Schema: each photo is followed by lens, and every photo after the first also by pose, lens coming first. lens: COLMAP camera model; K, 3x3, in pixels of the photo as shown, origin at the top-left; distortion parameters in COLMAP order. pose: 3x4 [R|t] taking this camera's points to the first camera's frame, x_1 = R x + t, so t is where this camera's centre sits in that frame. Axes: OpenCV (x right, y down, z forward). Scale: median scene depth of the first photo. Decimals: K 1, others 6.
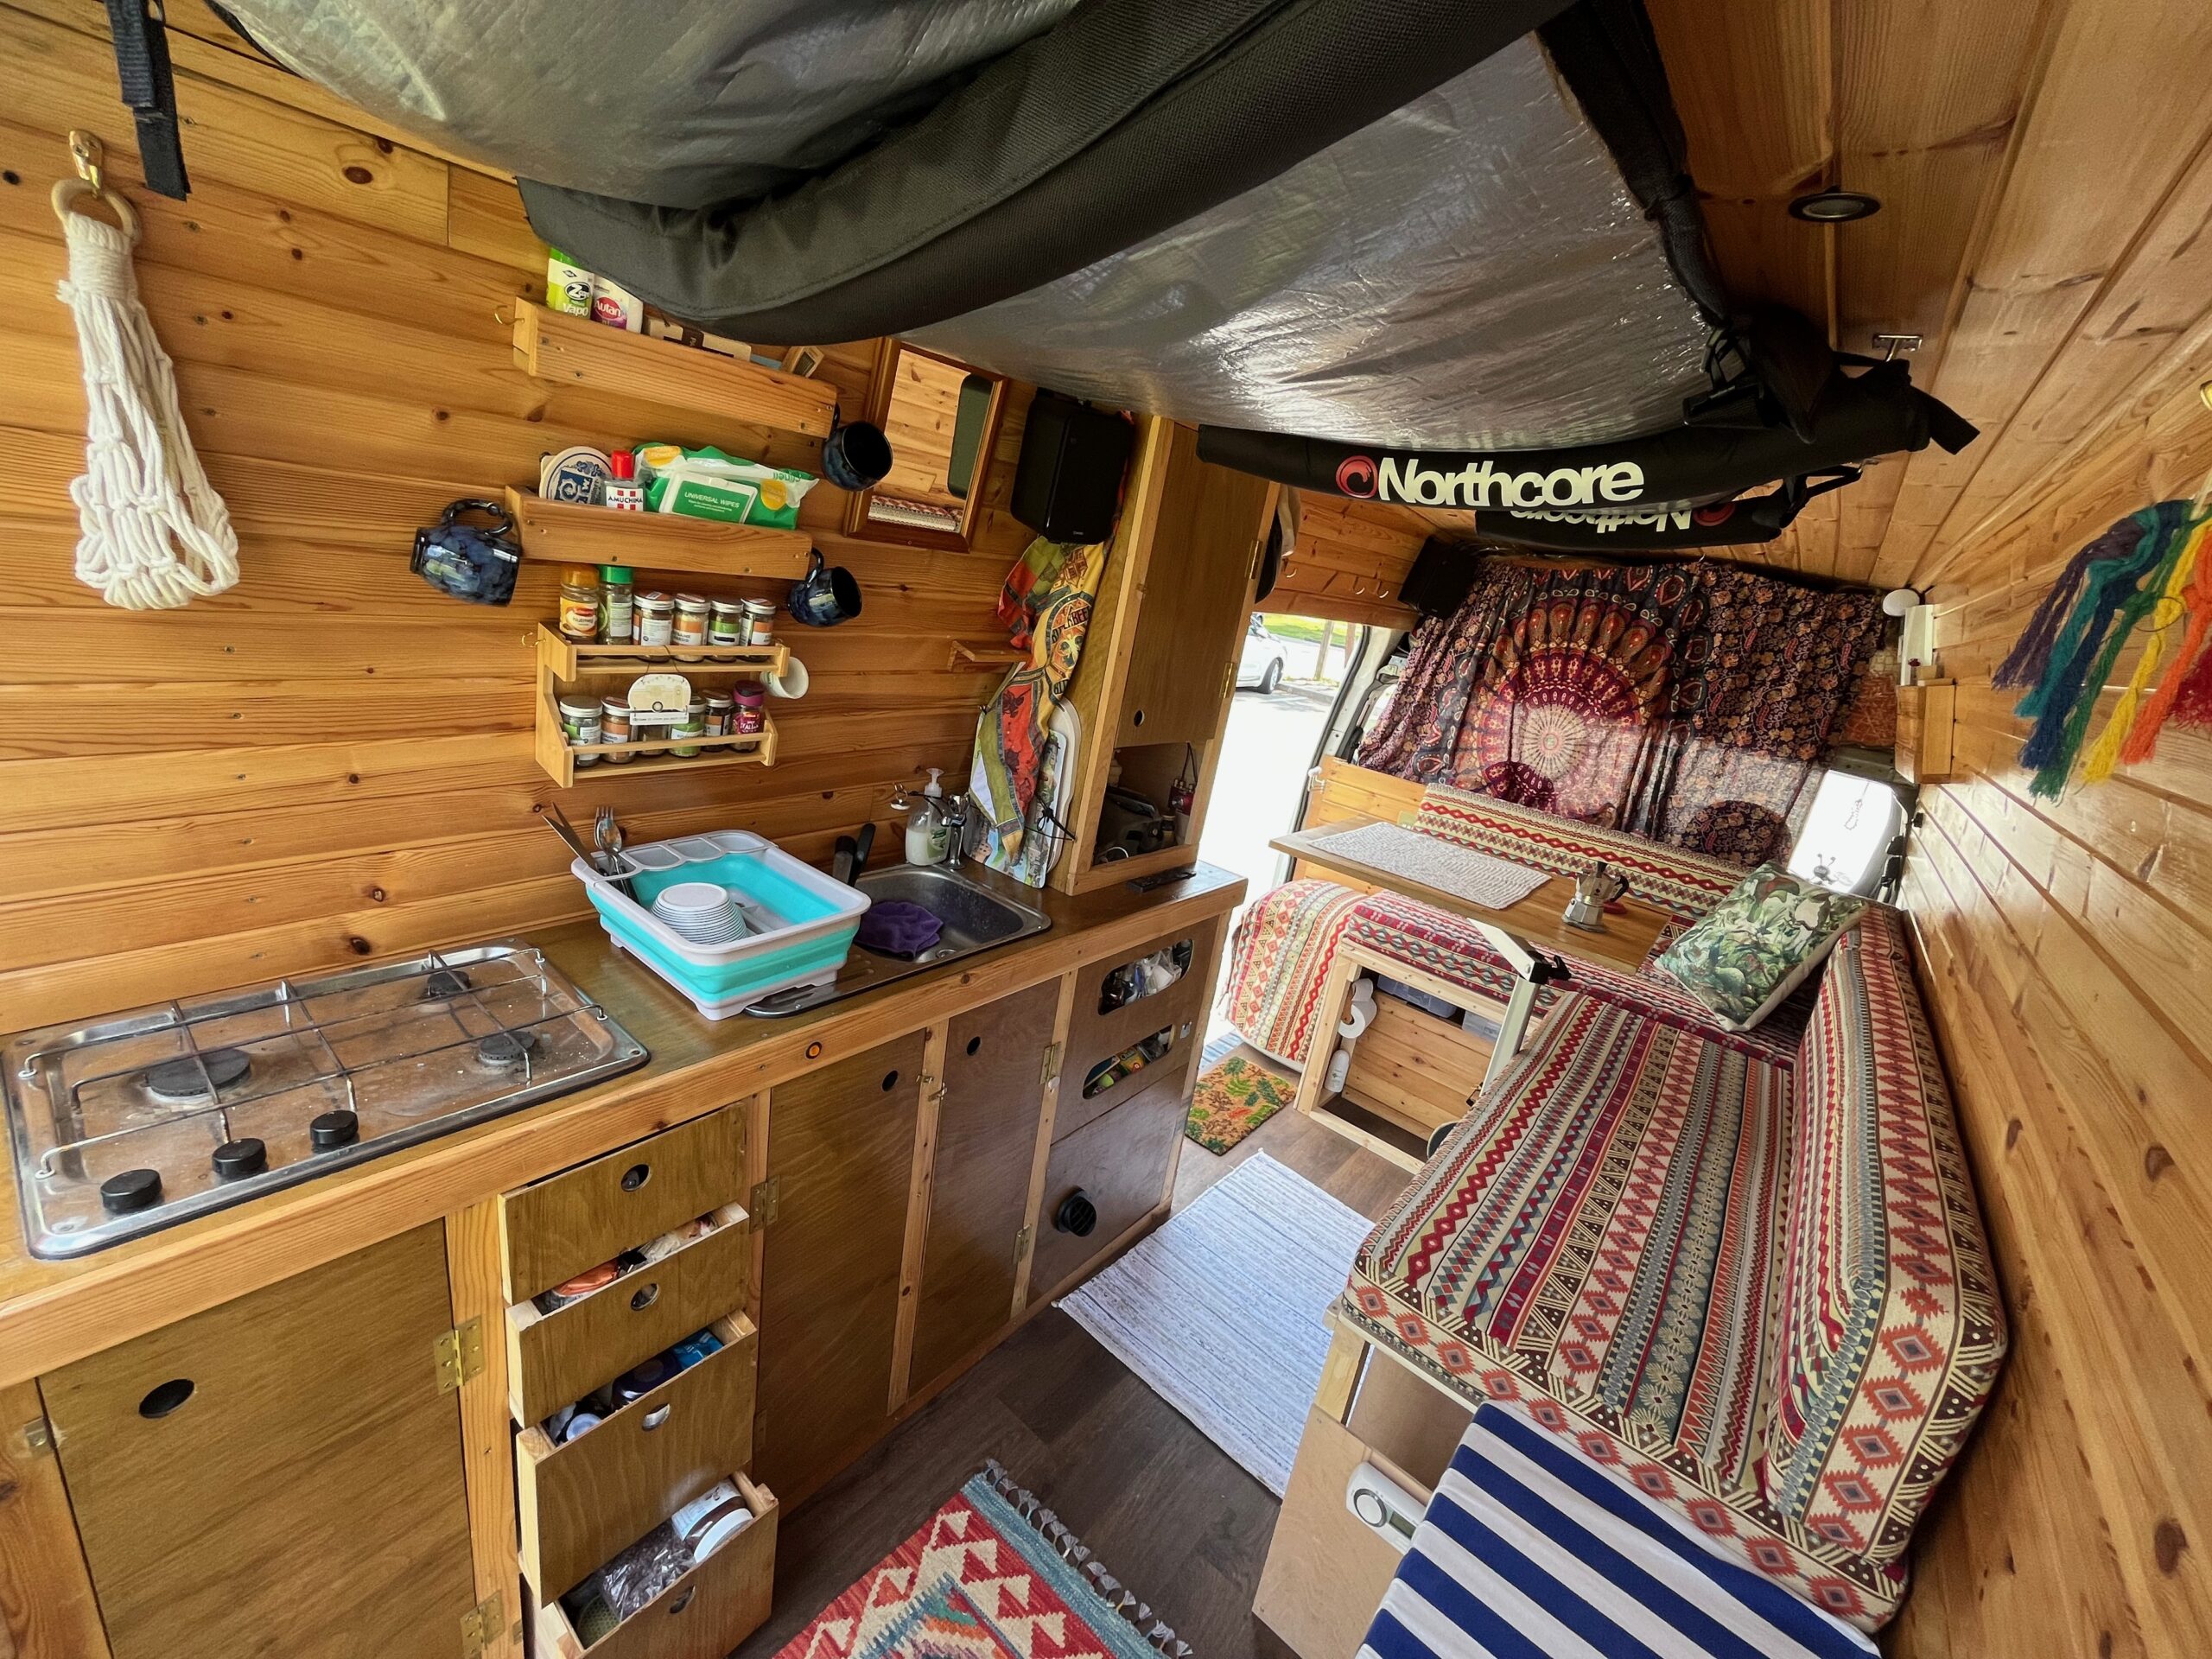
lens RADIAL K [[896.3, 0, 1106.5], [0, 896.3, 830.3], [0, 0, 1]] dist [-0.003670, 0.000514]
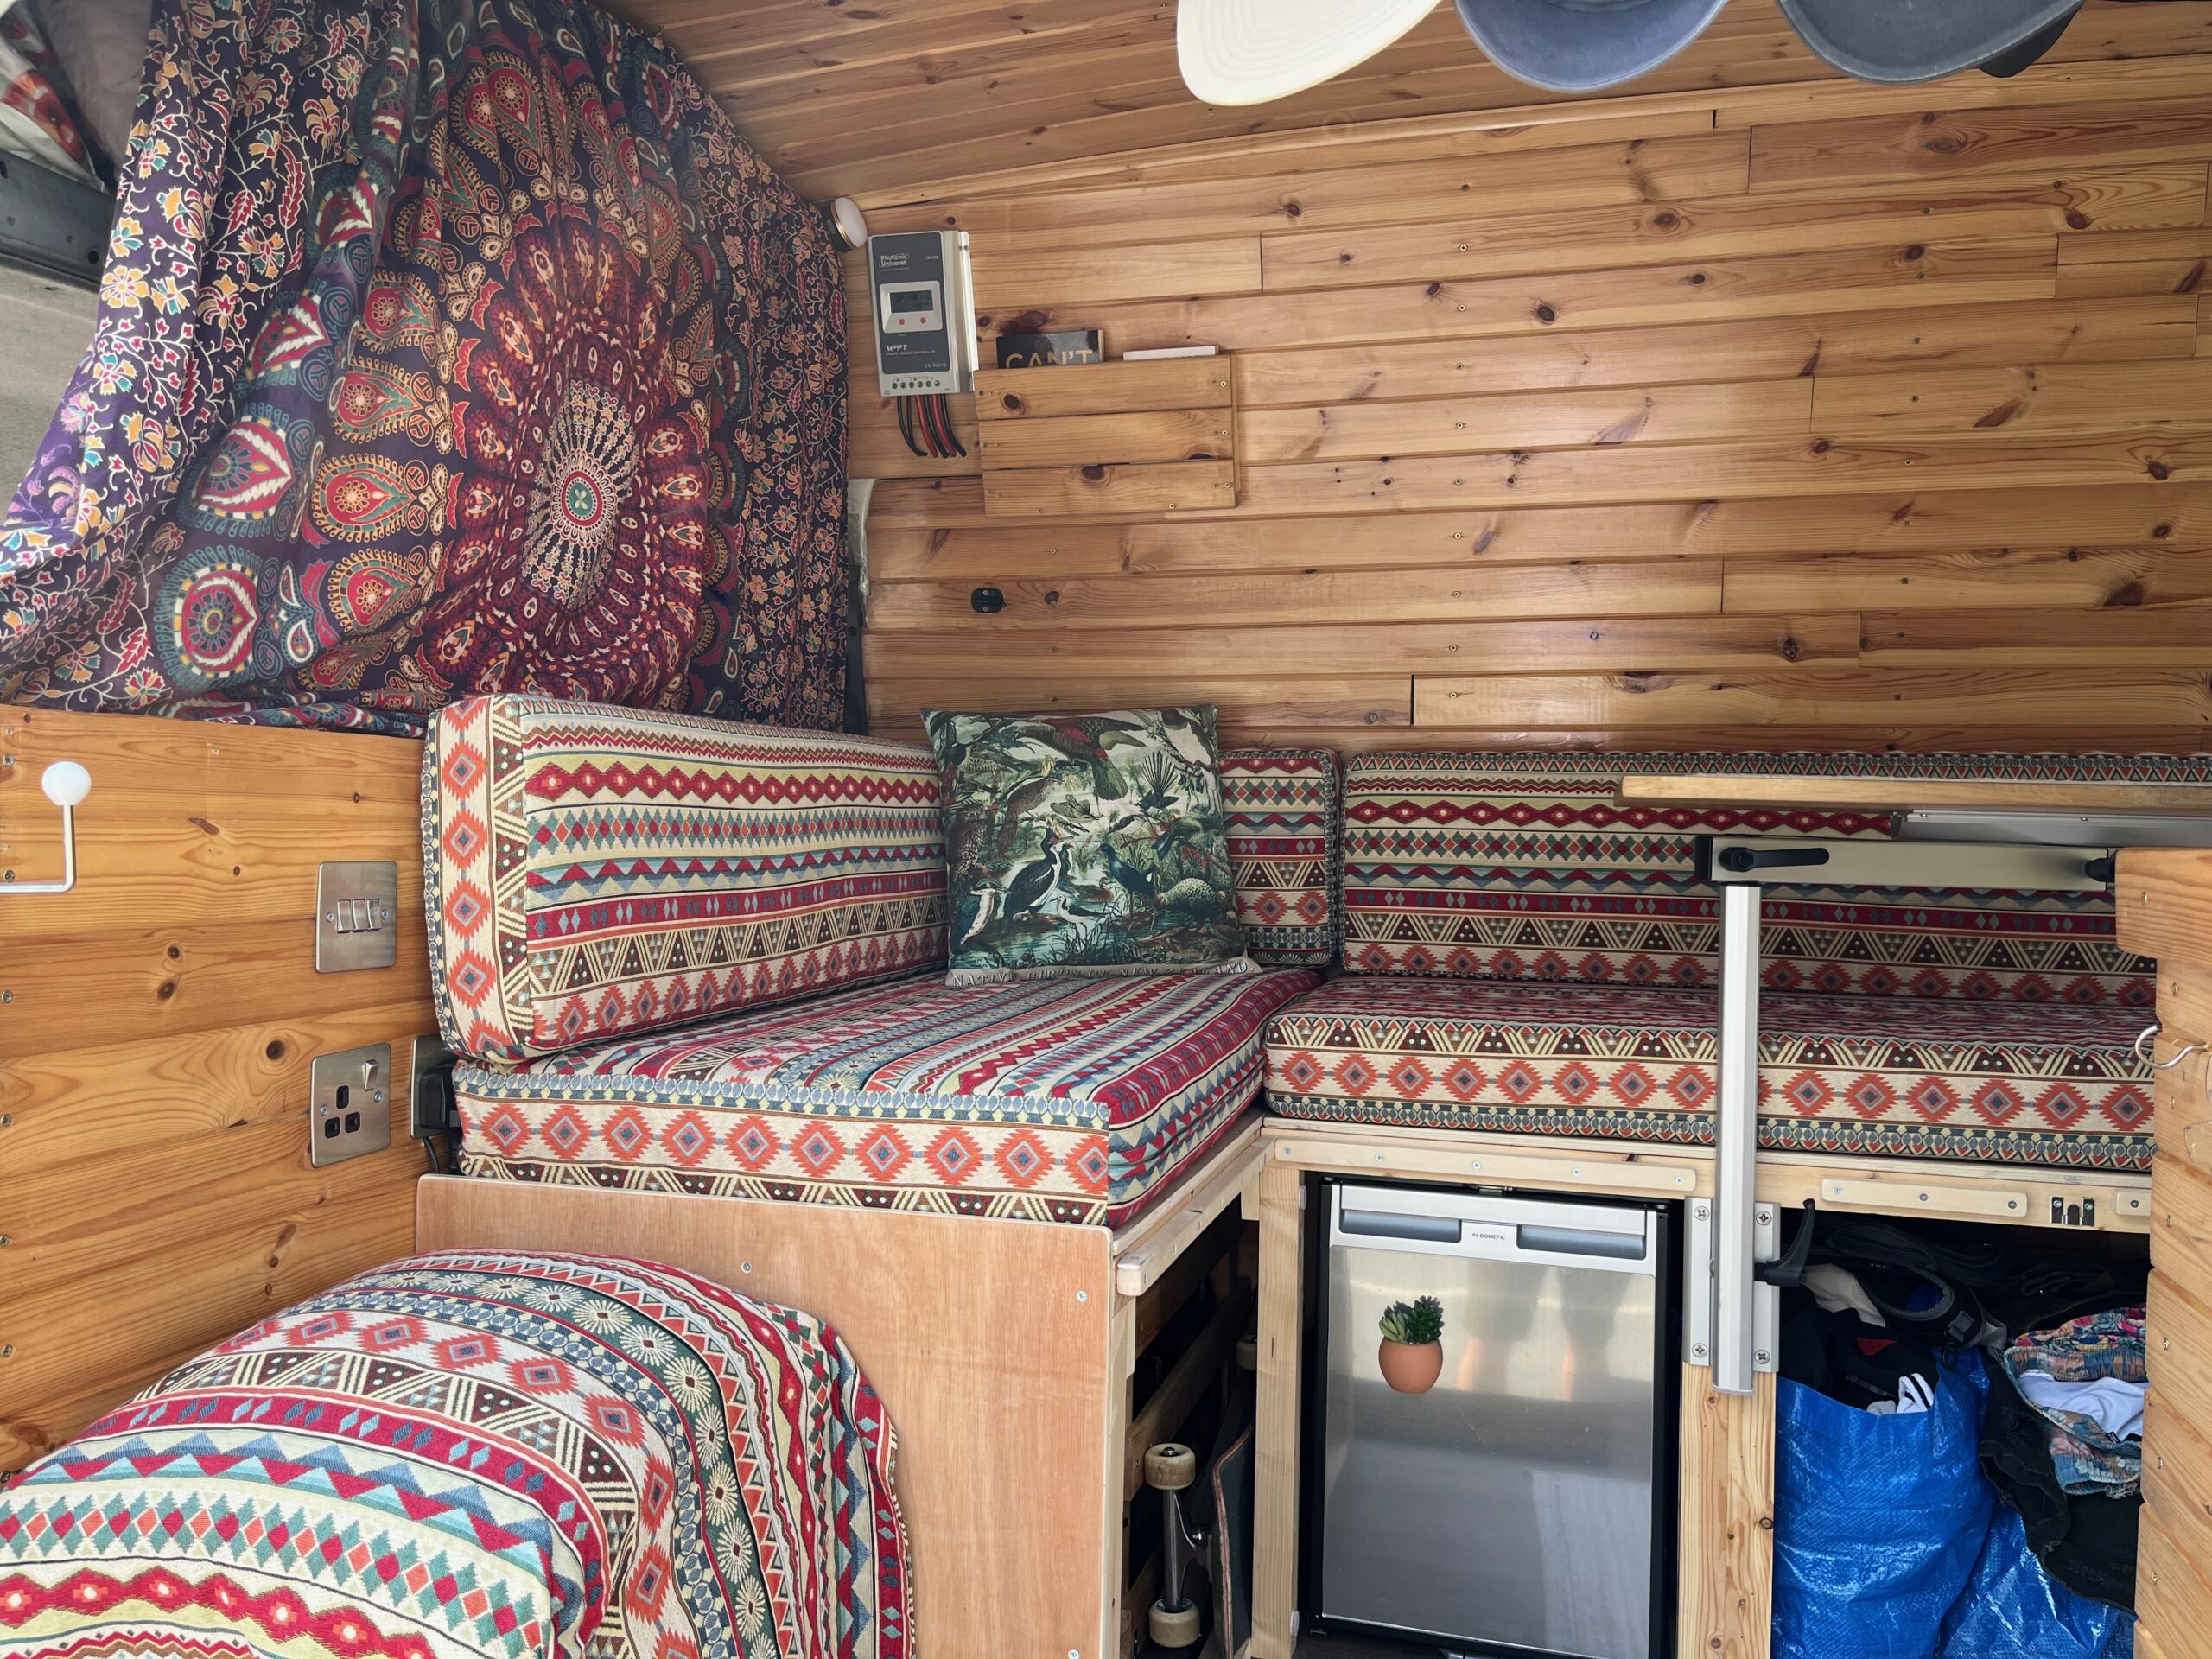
lens RADIAL K [[1671.3, 0, 1098.8], [0, 1671.3, 830.5], [0, 0, 1]] dist [0.054914, -0.078940]
pose [[-0.391256, -0.165592, 0.905261, -0.319814], [0.192841, 0.947087, 0.256589, -0.244489], [-0.899851, 0.274964, -0.338621, 2.359510]]
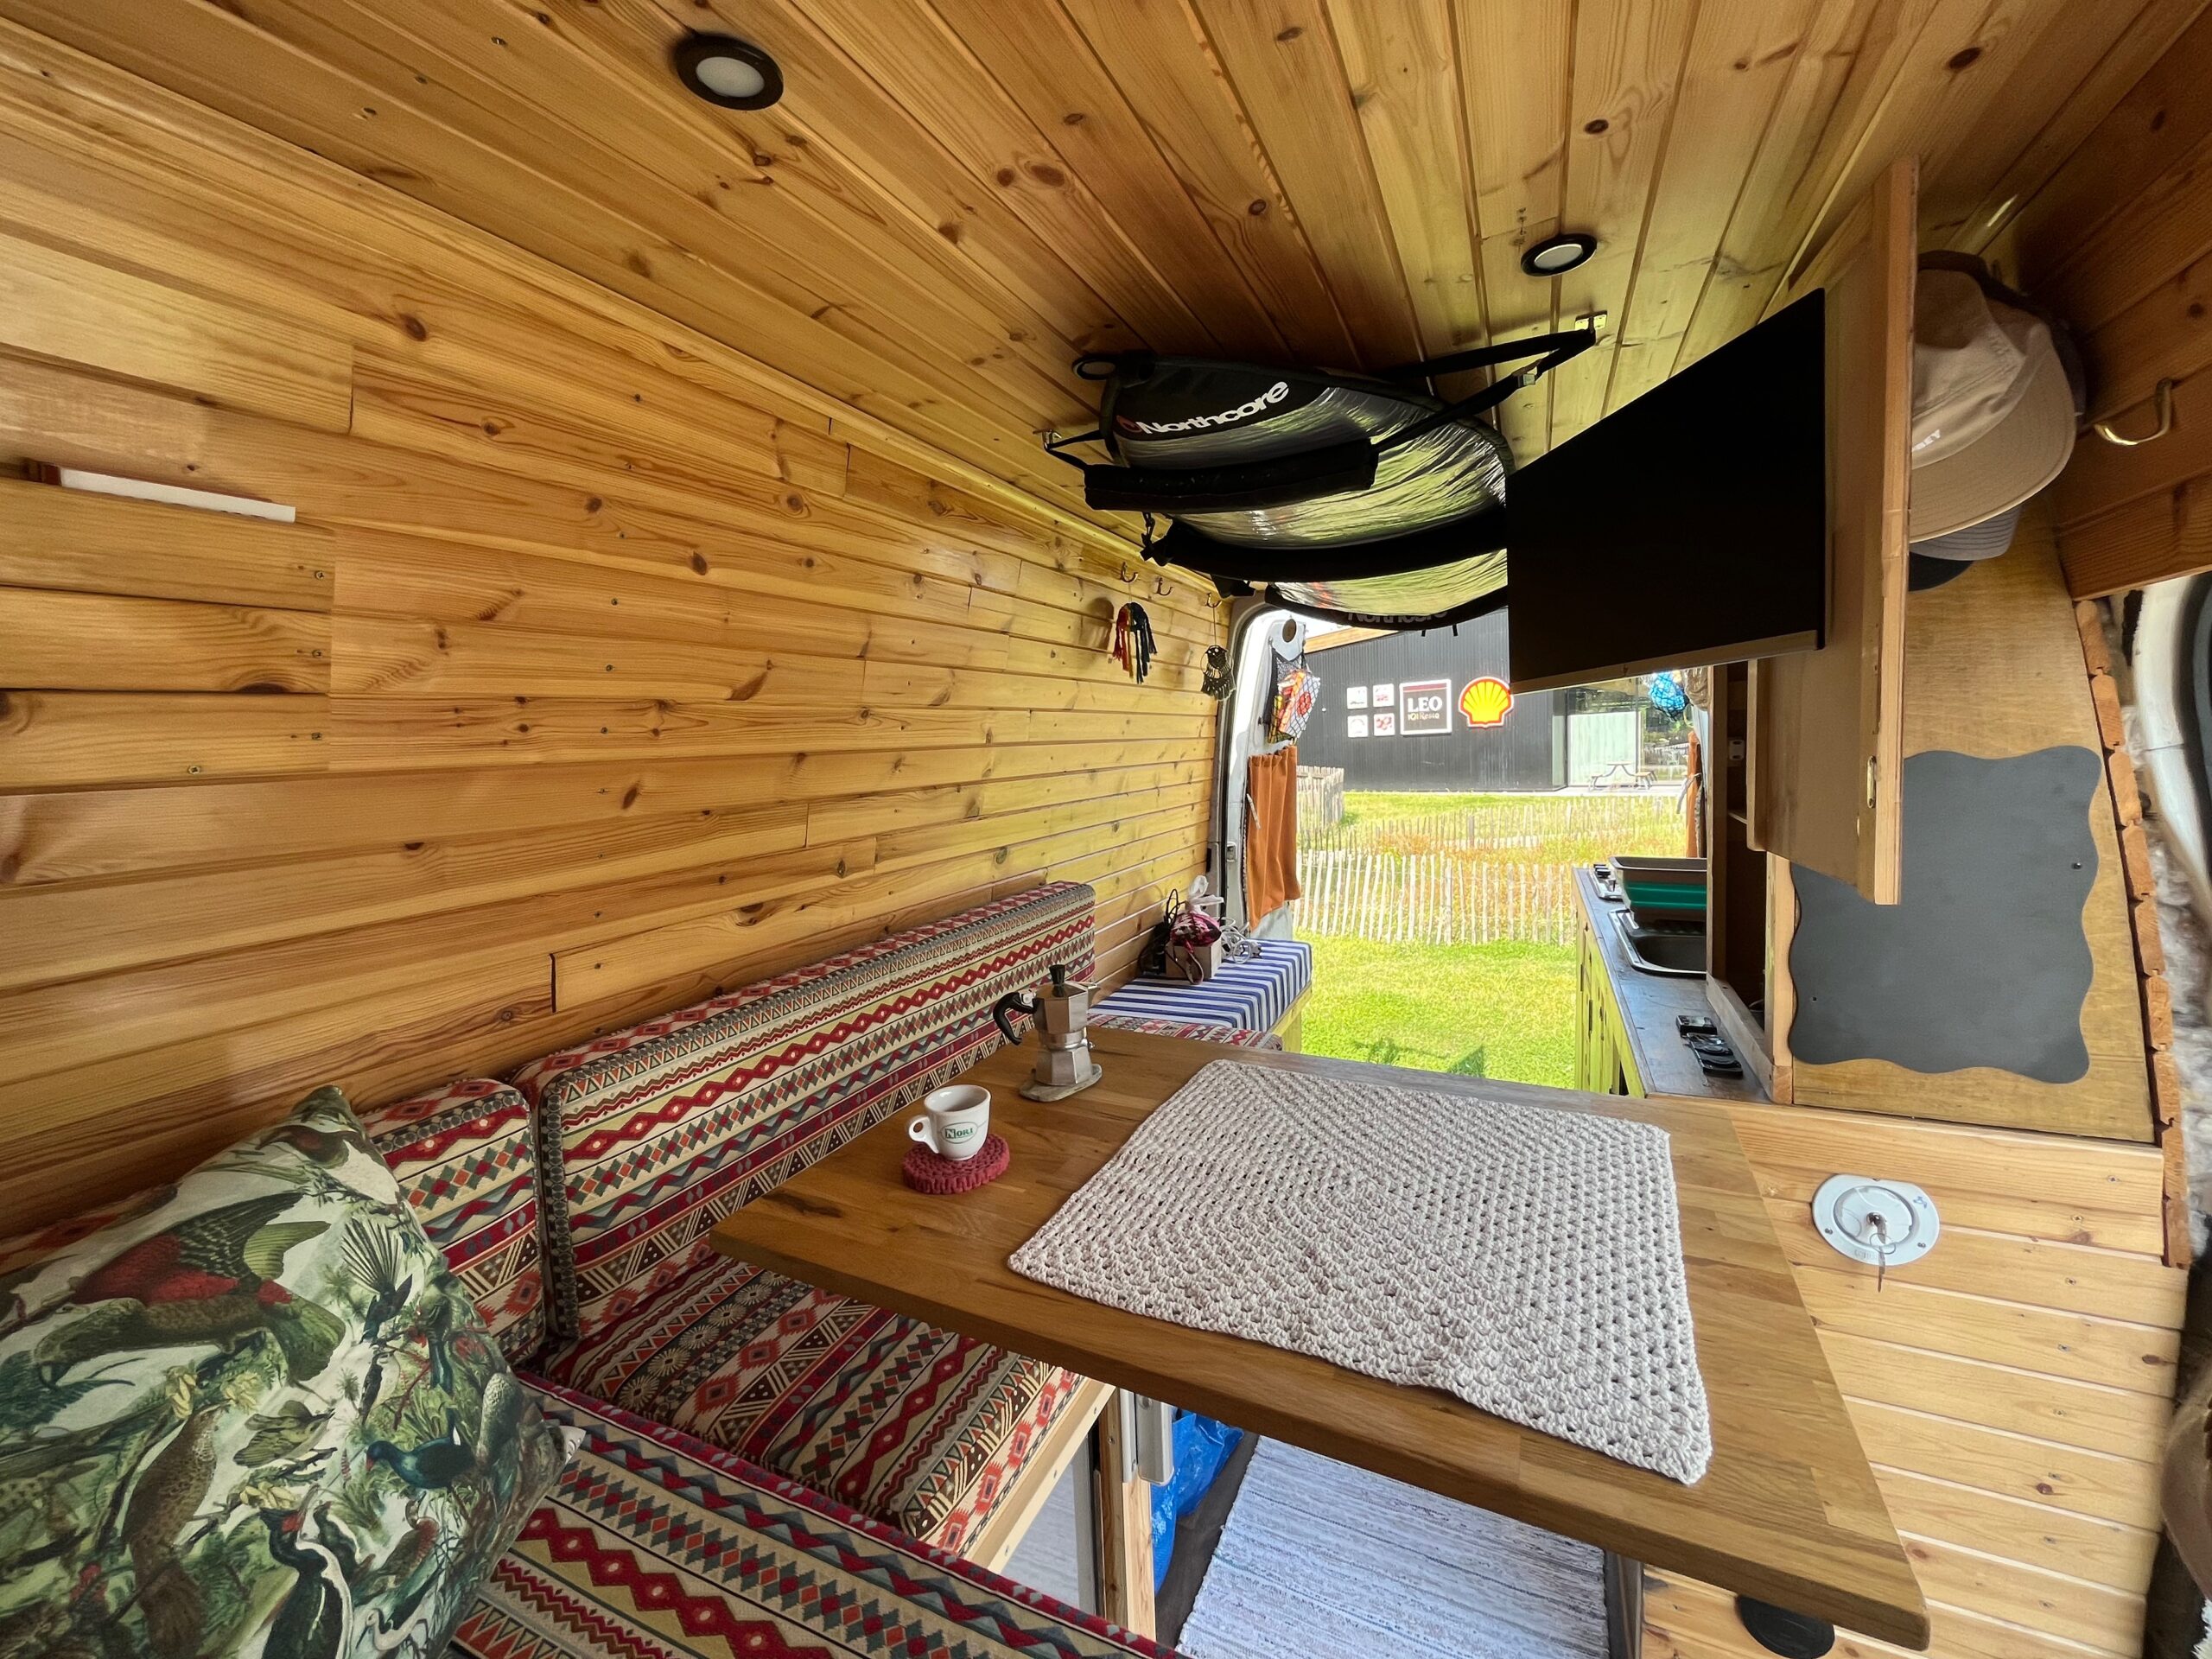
lens RADIAL K [[896.3, 0, 1103.1], [0, 896.3, 825.2], [0, 0, 1]] dist [-0.003670, 0.000514]
pose [[-0.963394, -0.096023, -0.250304, 0.992844], [-0.180313, 0.923008, 0.339915, -0.350064], [0.198393, 0.372606, -0.906535, 2.178329]]
